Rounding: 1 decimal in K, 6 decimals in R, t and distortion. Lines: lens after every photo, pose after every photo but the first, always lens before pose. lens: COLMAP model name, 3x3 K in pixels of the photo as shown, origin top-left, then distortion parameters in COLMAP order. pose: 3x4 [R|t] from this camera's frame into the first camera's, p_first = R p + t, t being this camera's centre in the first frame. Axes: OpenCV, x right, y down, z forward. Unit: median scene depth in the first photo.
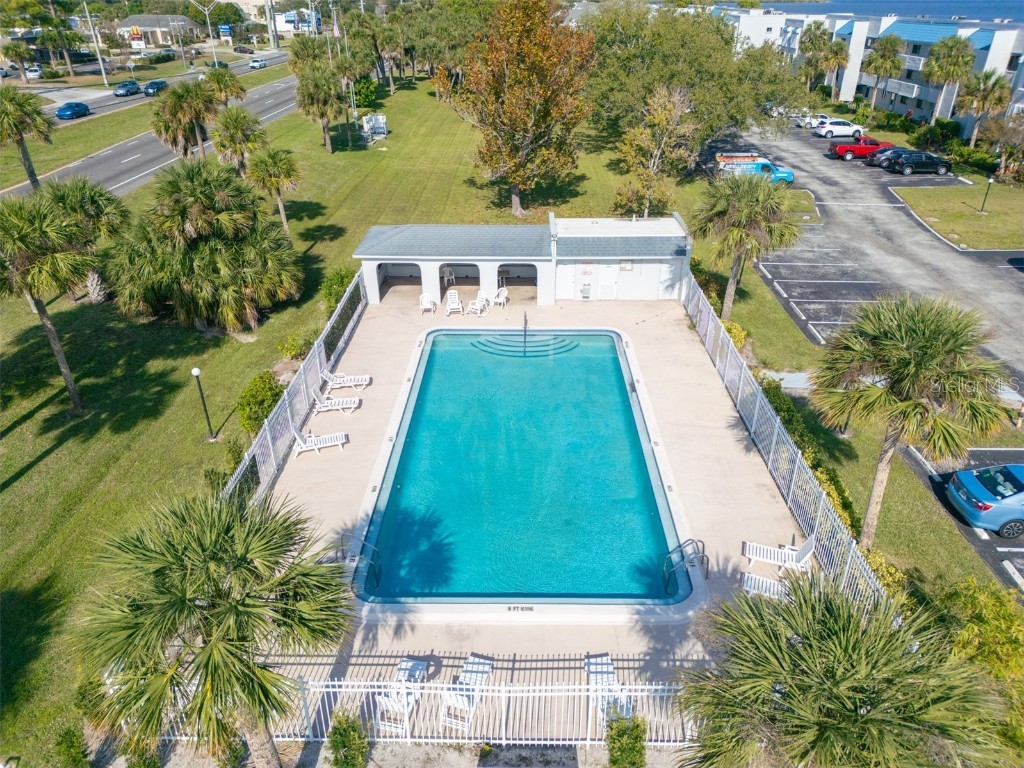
lens RADIAL K [[714.9, 0, 512.6], [0, 714.9, 380.5], [0, 0, 1]] dist [0.082196, -0.074305]
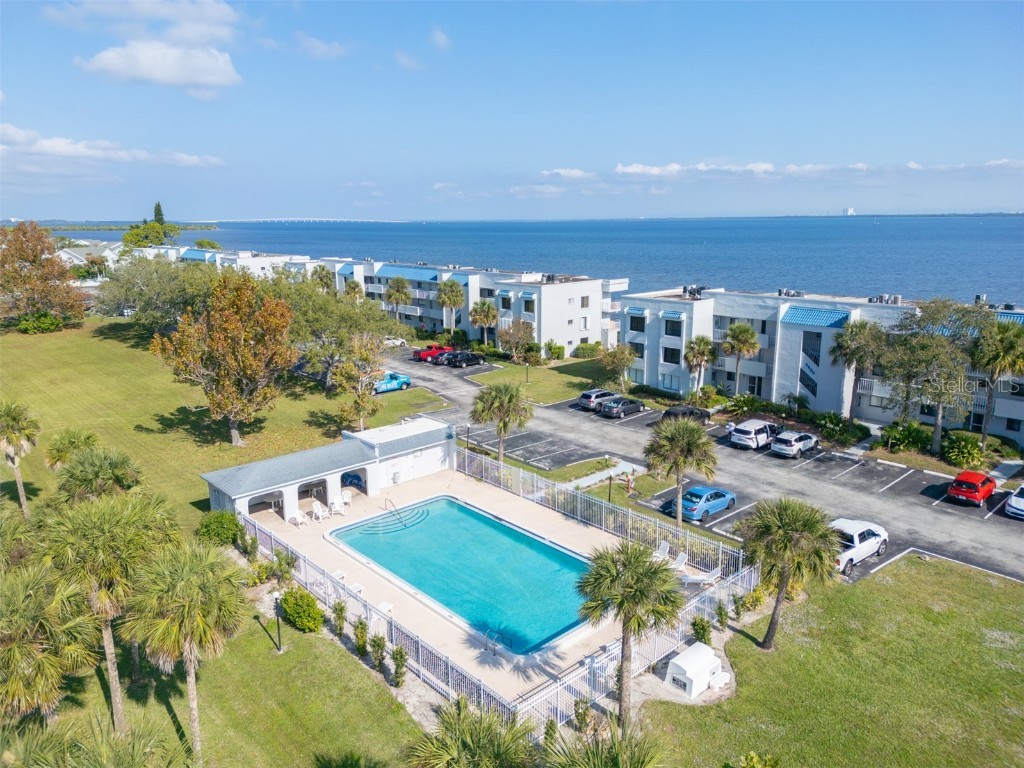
lens RADIAL K [[714.9, 0, 514.0], [0, 714.9, 389.4], [0, 0, 1]] dist [0.082196, -0.074305]
pose [[0.727909, -0.161114, 0.666476, -0.627379], [0.326235, 0.936312, -0.129962, -0.031760], [-0.603091, 0.312028, 0.734111, -0.199071]]
